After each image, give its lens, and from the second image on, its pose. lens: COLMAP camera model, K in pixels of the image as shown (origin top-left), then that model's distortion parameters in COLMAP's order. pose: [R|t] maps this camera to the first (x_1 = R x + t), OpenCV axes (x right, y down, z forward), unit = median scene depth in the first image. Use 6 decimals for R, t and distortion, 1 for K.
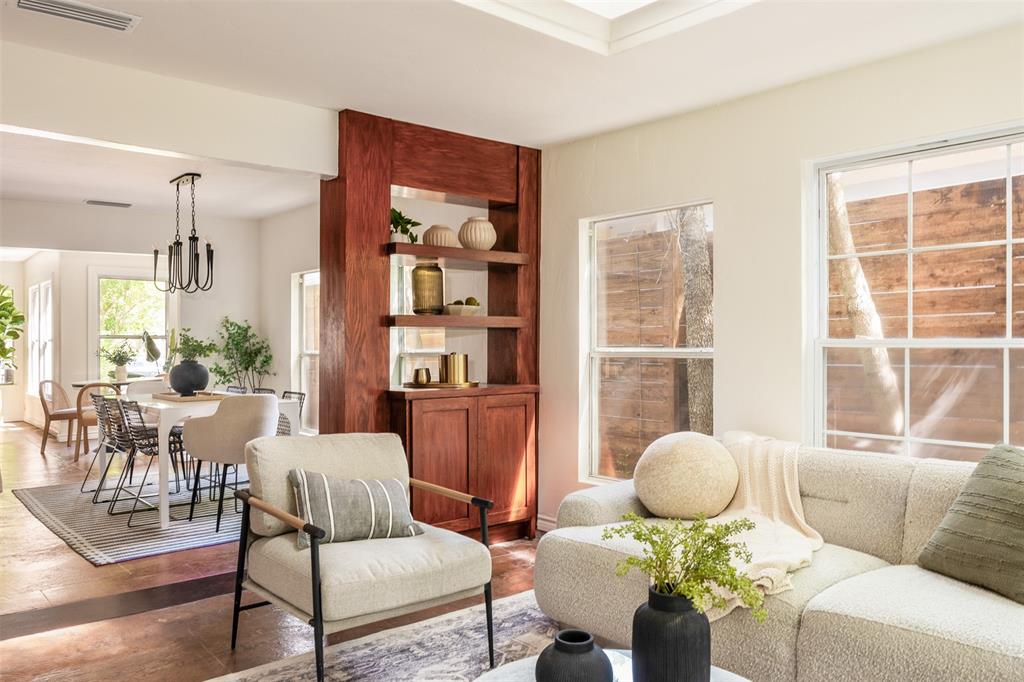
lens RADIAL K [[752.3, 0, 512.0], [0, 752.3, 341.0], [0, 0, 1]] dist [-0.000689, -0.000102]
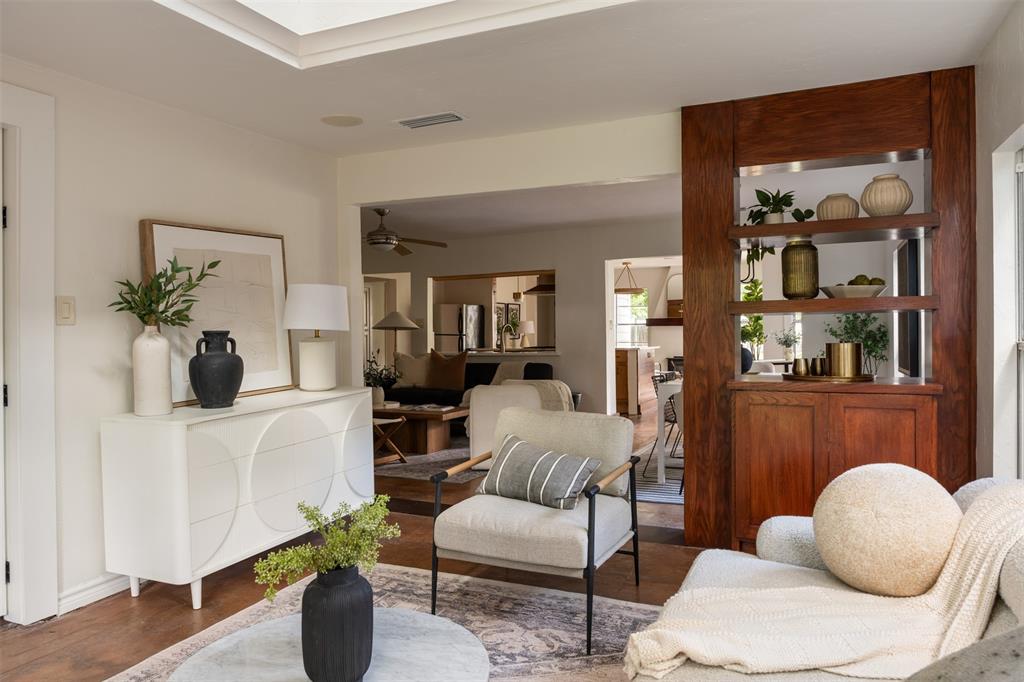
lens RADIAL K [[717.4, 0, 510.3], [0, 717.4, 327.1], [0, 0, 1]] dist [0.005231, 0.002364]
pose [[0.432336, -0.004225, -0.901703, 0.541494], [0.010750, 0.999942, 0.000469, -0.005500], [0.901649, -0.009897, 0.432356, 0.331781]]
